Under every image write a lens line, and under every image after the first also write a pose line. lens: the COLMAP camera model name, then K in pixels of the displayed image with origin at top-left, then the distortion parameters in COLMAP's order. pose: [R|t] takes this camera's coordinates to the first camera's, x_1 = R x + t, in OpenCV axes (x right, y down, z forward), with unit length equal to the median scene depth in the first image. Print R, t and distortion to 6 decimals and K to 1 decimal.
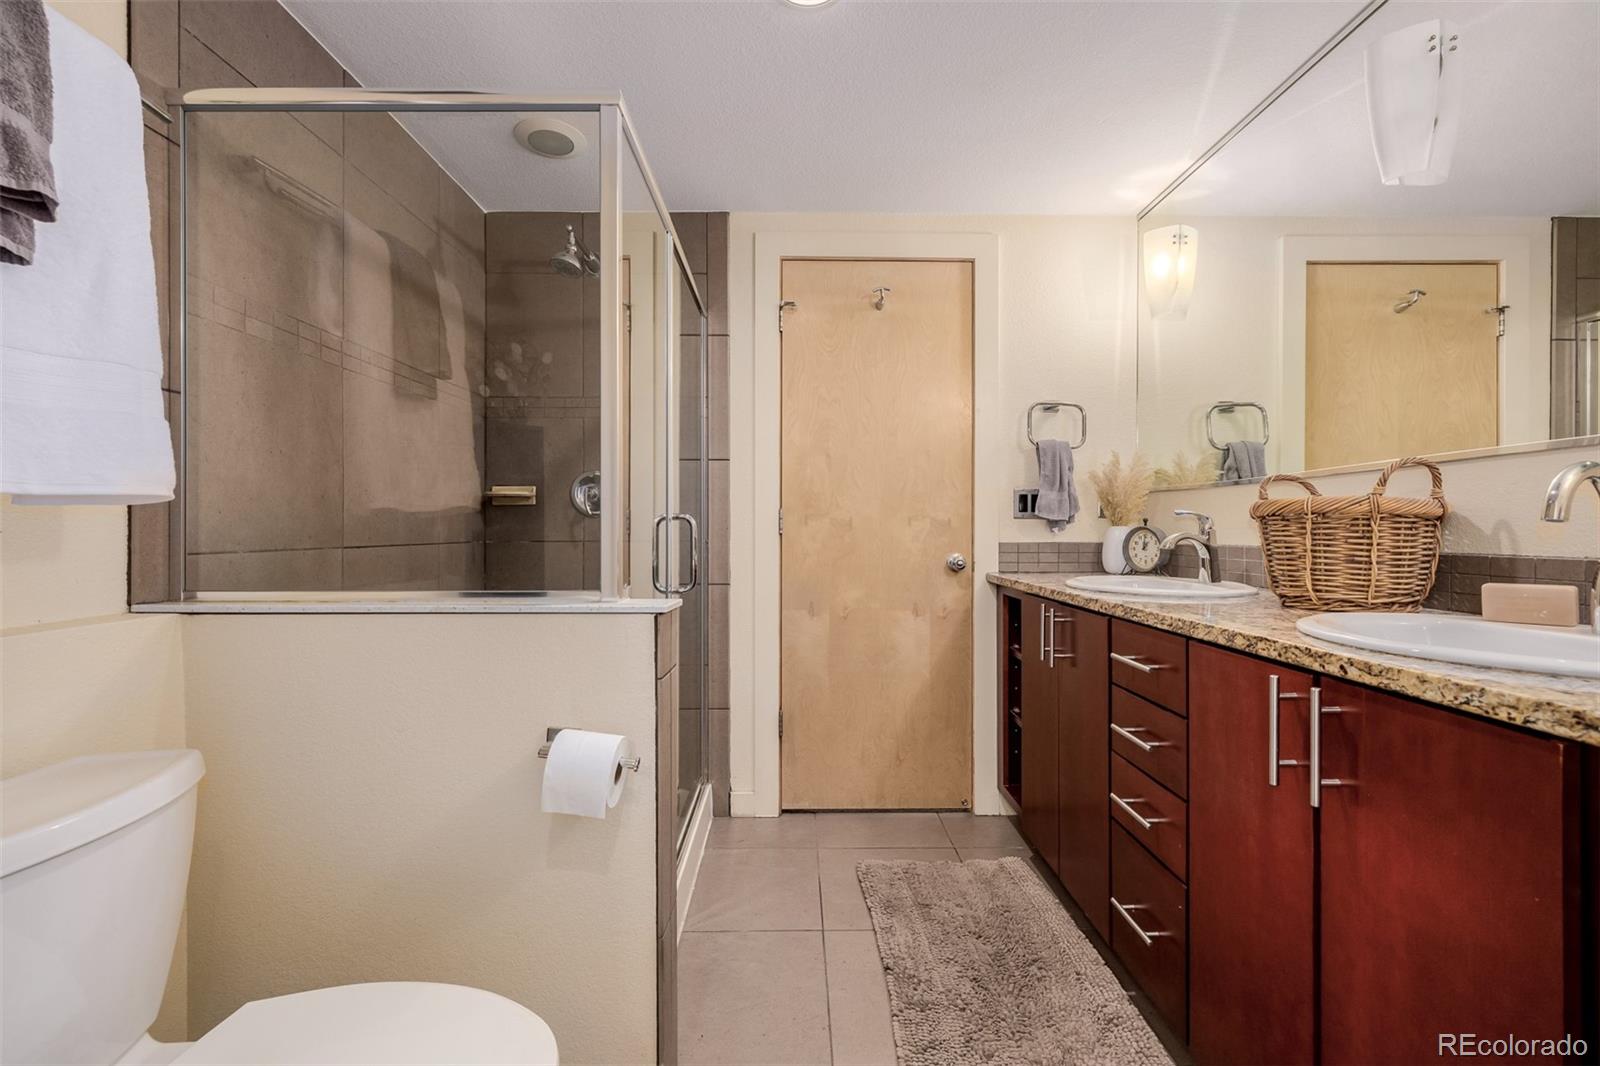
lens RADIAL K [[679.3, 0, 802.2], [0, 679.3, 531.7], [0, 0, 1]] dist [0.001608, 0.000203]
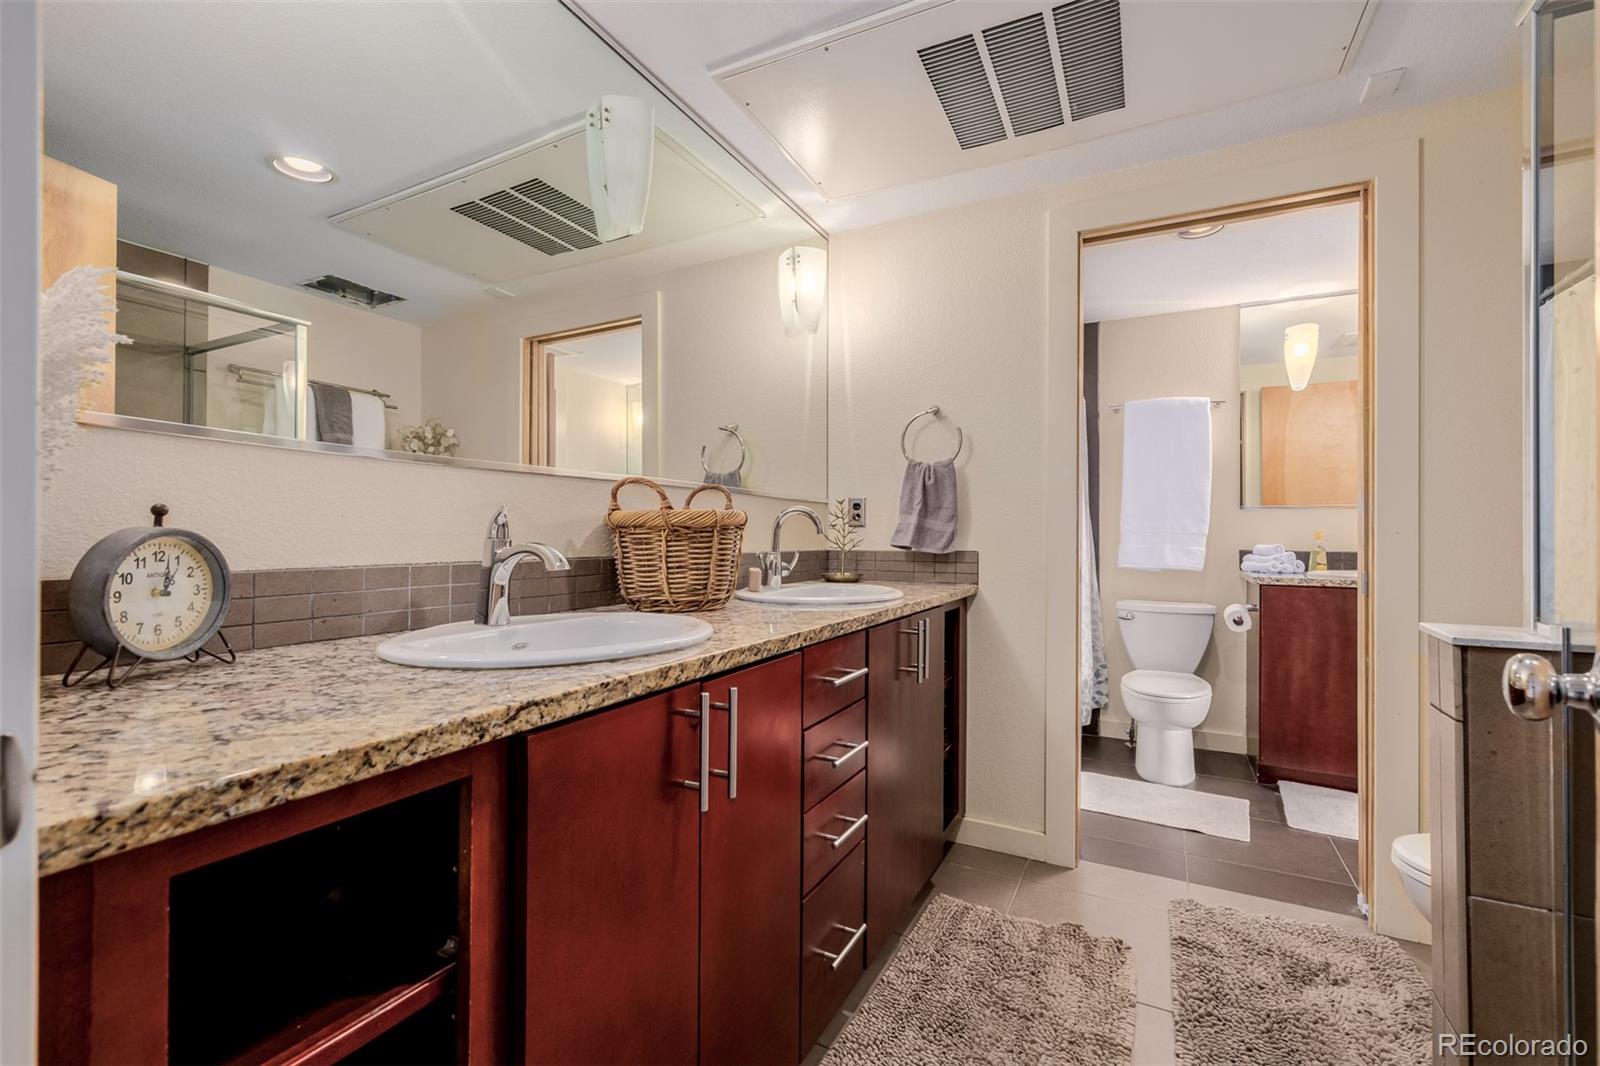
lens RADIAL K [[679.3, 0, 802.2], [0, 679.3, 531.7], [0, 0, 1]] dist [0.001608, 0.000203]
pose [[-0.882365, -0.000341, 0.470565, 0.087275], [-0.002360, 0.999990, -0.003701, -0.008655], [-0.470559, -0.004377, -0.882358, 1.805270]]
